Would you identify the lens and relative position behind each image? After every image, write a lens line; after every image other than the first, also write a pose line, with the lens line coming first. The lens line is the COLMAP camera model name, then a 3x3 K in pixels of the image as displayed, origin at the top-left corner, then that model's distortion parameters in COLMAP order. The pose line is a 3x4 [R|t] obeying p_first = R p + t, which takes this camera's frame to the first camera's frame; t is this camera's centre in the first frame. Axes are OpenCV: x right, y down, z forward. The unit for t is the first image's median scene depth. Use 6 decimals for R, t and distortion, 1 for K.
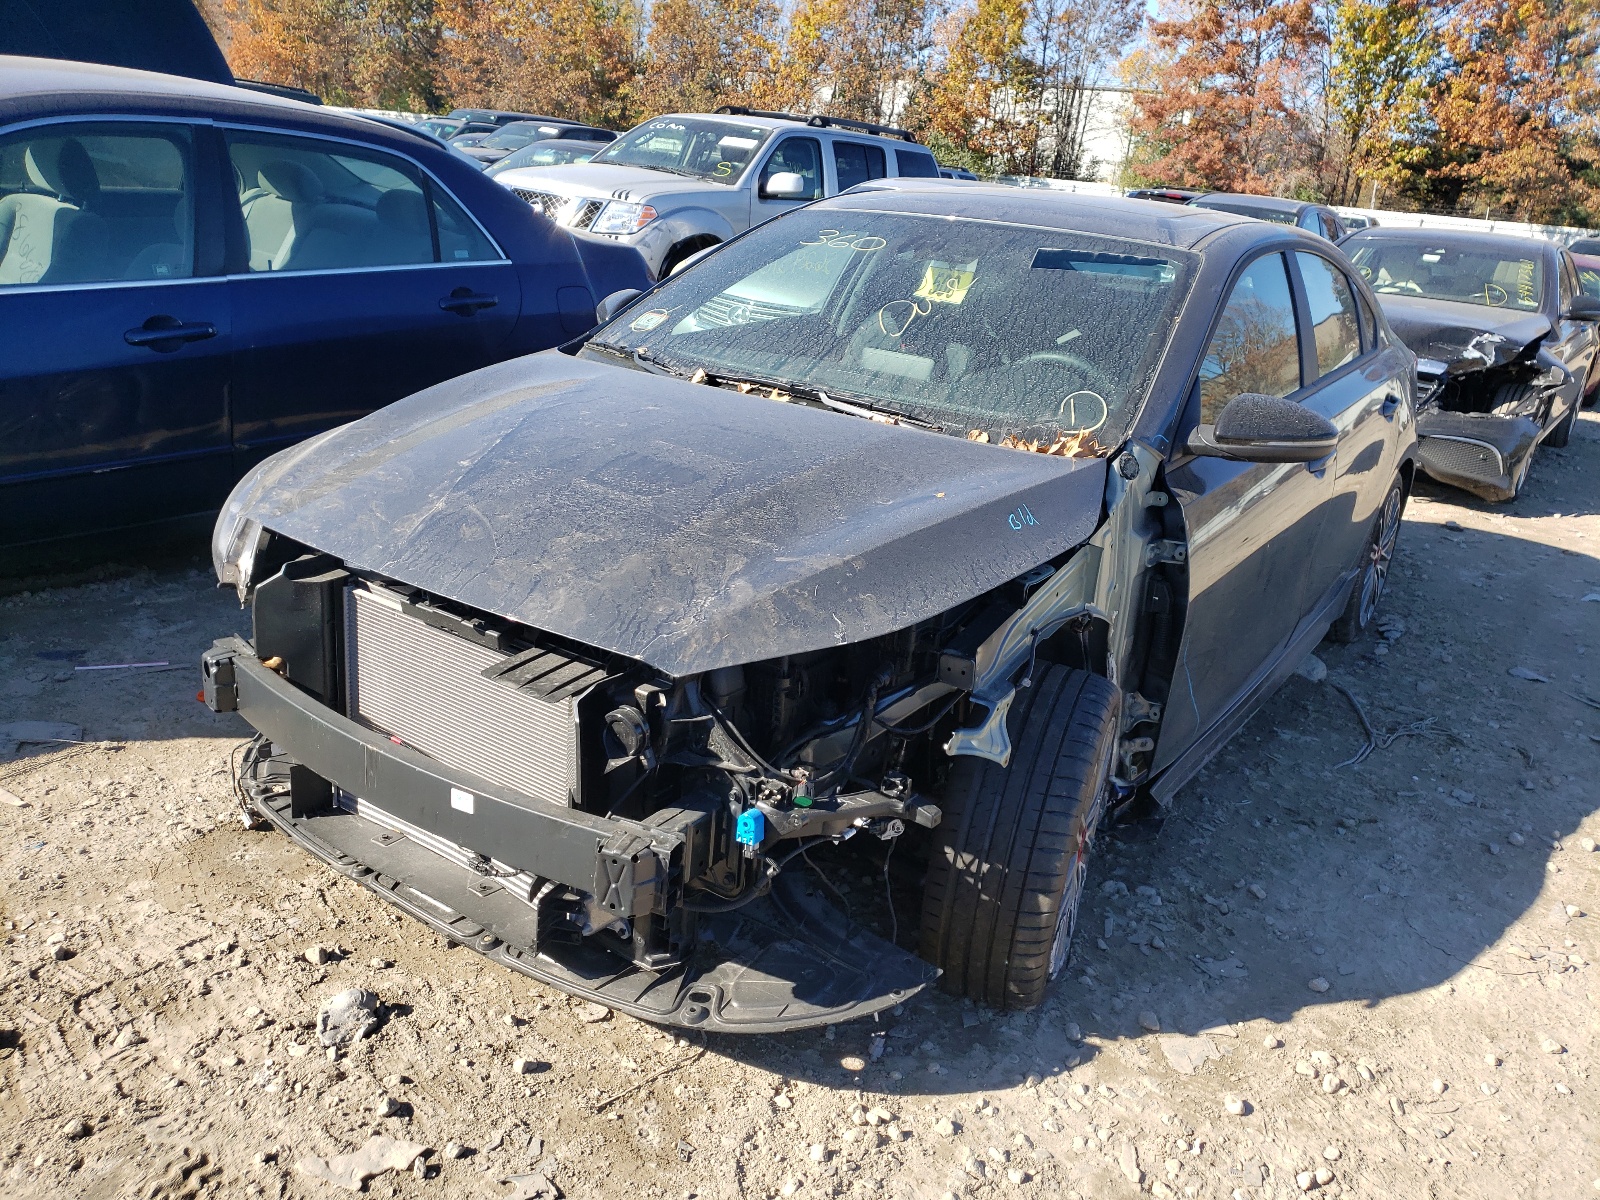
lens RADIAL K [[1215.7, 0, 800.0], [0, 1215.7, 600.0], [0, 0, 1]] dist [-0.002656, -0.004053]
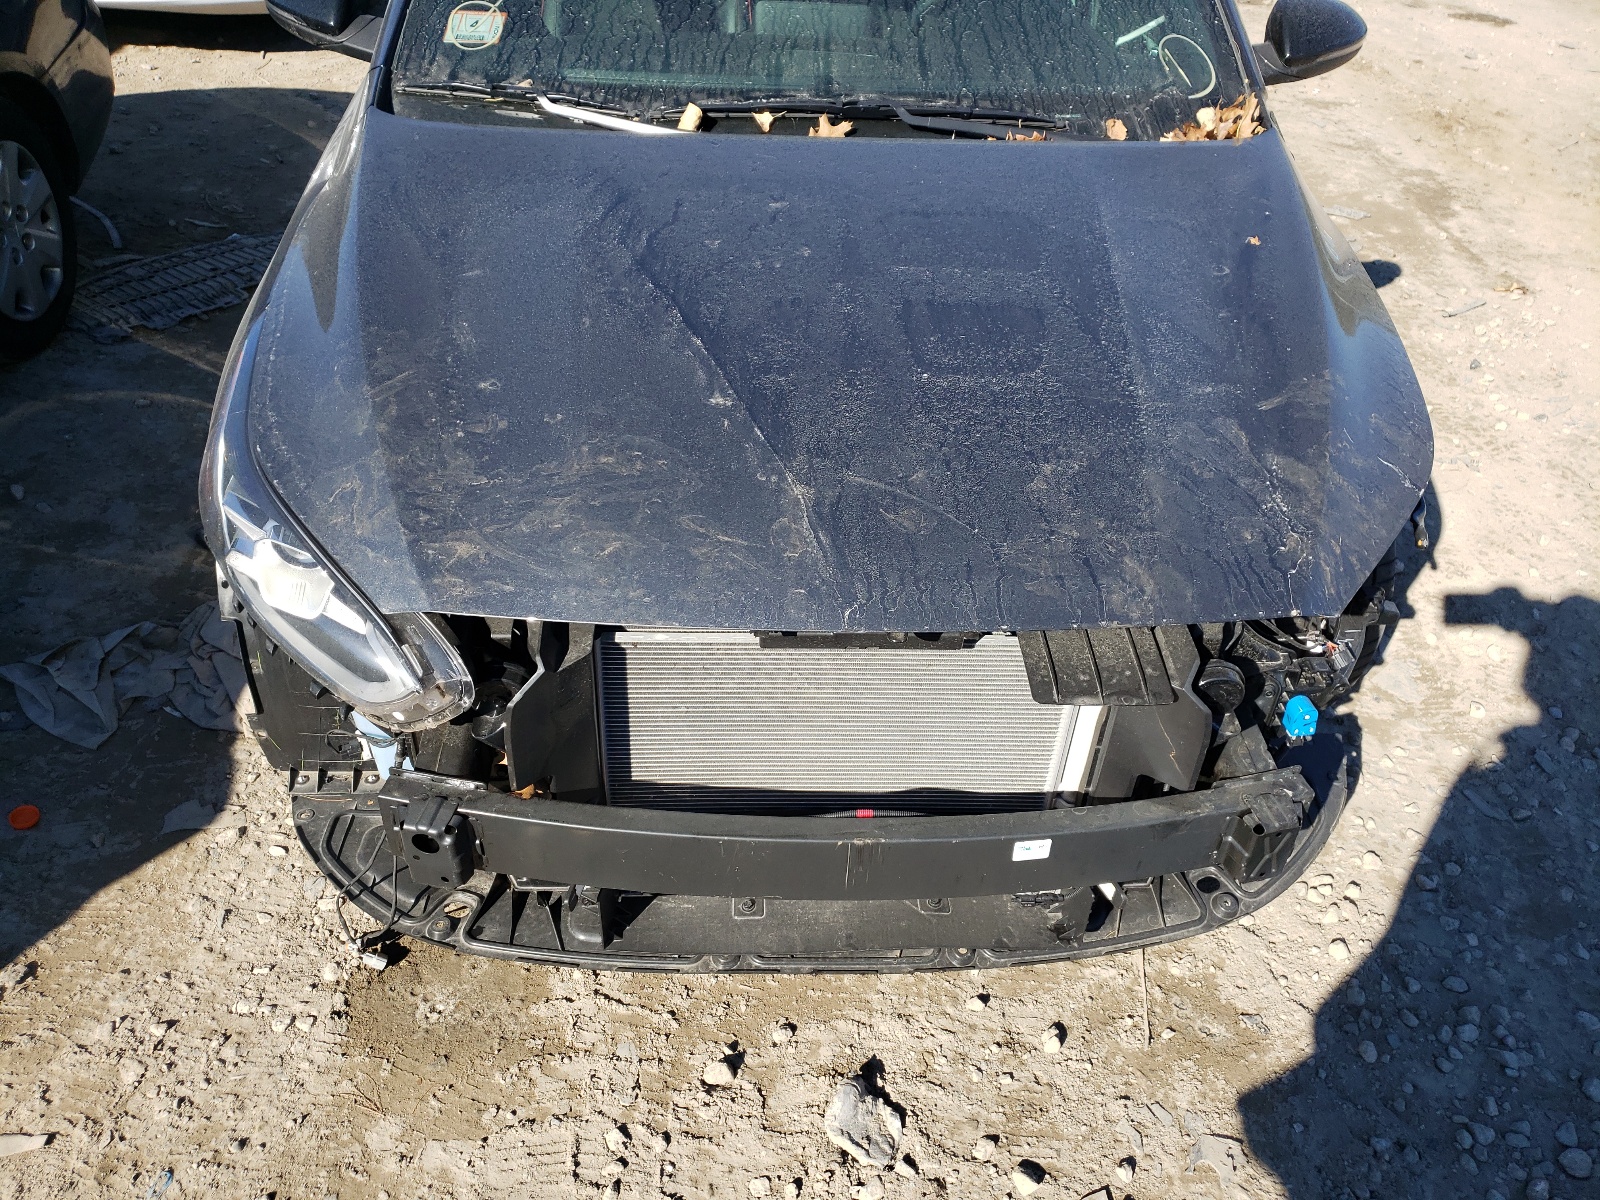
lens RADIAL K [[1261.8, 0, 802.0], [0, 1261.8, 627.1], [0, 0, 1]] dist [0.005782, 0.002621]
pose [[0.808546, -0.421544, 0.410554, -0.568412], [0.232905, 0.869990, 0.434596, -0.290395], [-0.540379, -0.255771, 0.801606, 0.405254]]
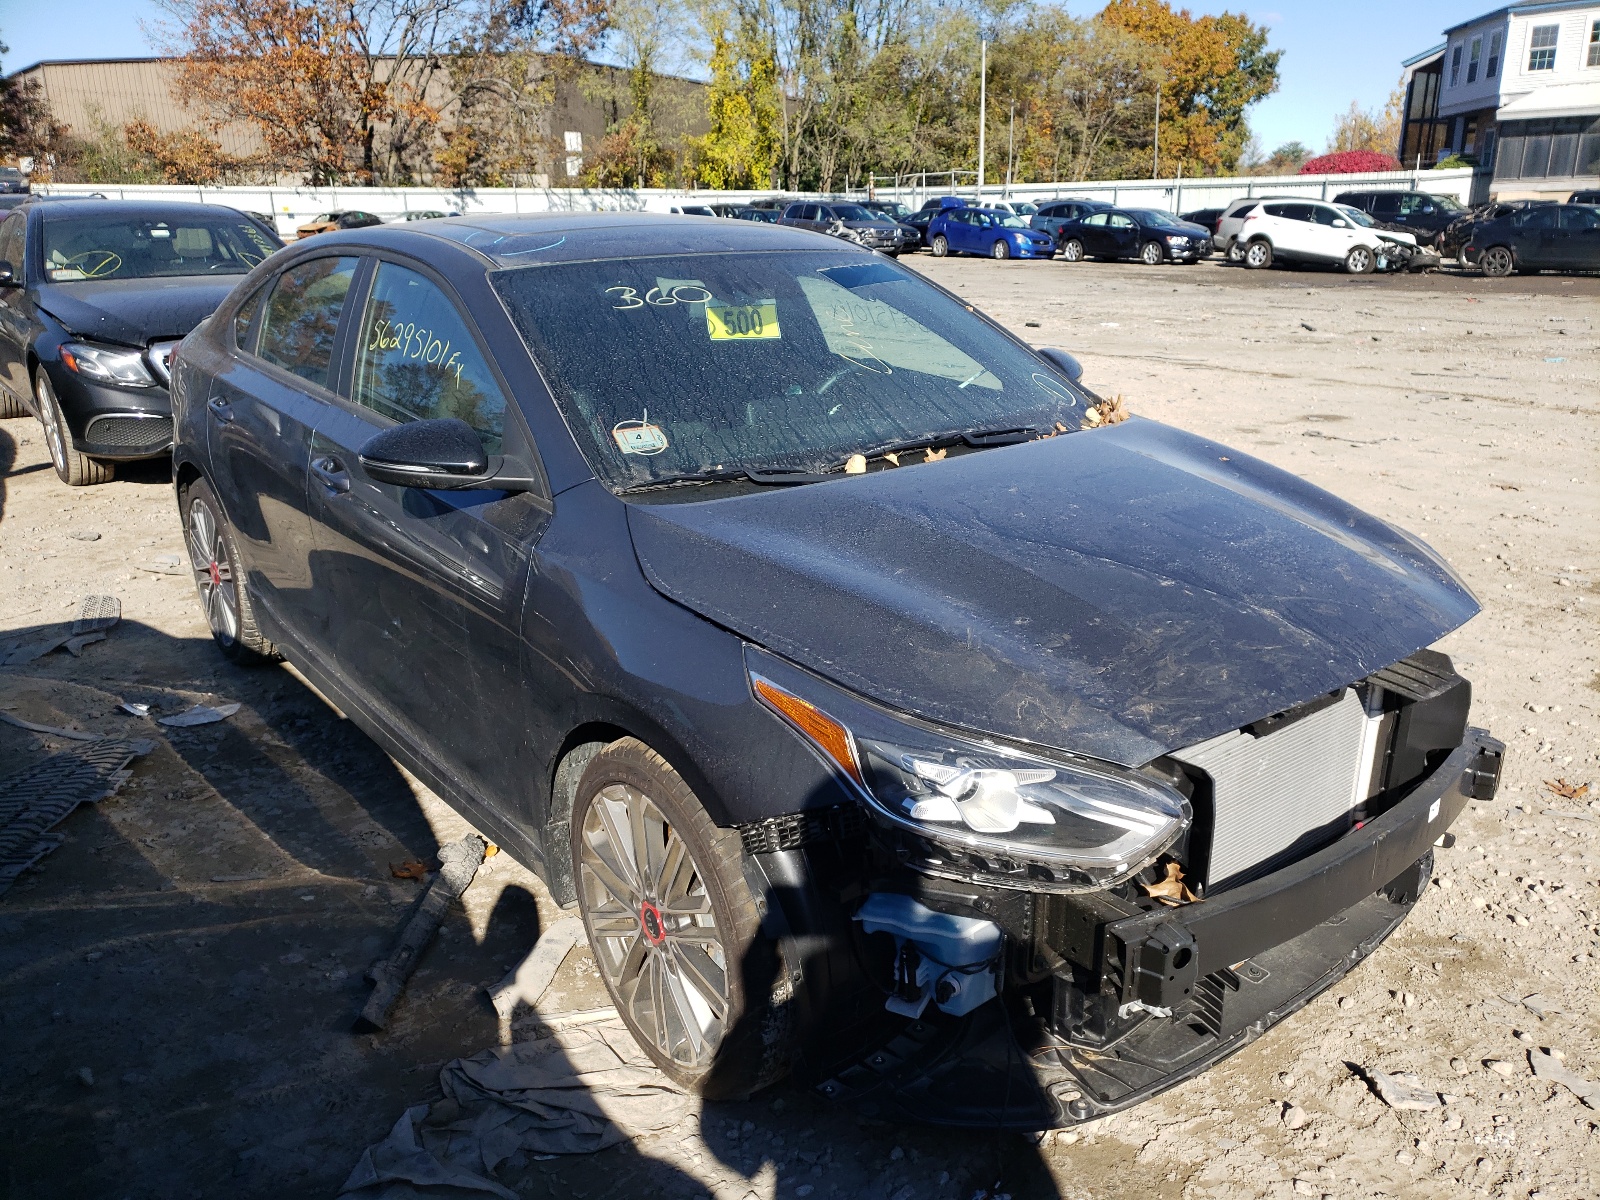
lens RADIAL K [[1261.8, 0, 802.0], [0, 1261.8, 627.1], [0, 0, 1]] dist [0.005782, 0.002621]
pose [[0.269428, -0.397159, 0.877310, -1.218209], [0.342966, 0.890840, 0.297957, -0.467460], [-0.899879, 0.220610, 0.376229, 0.907549]]
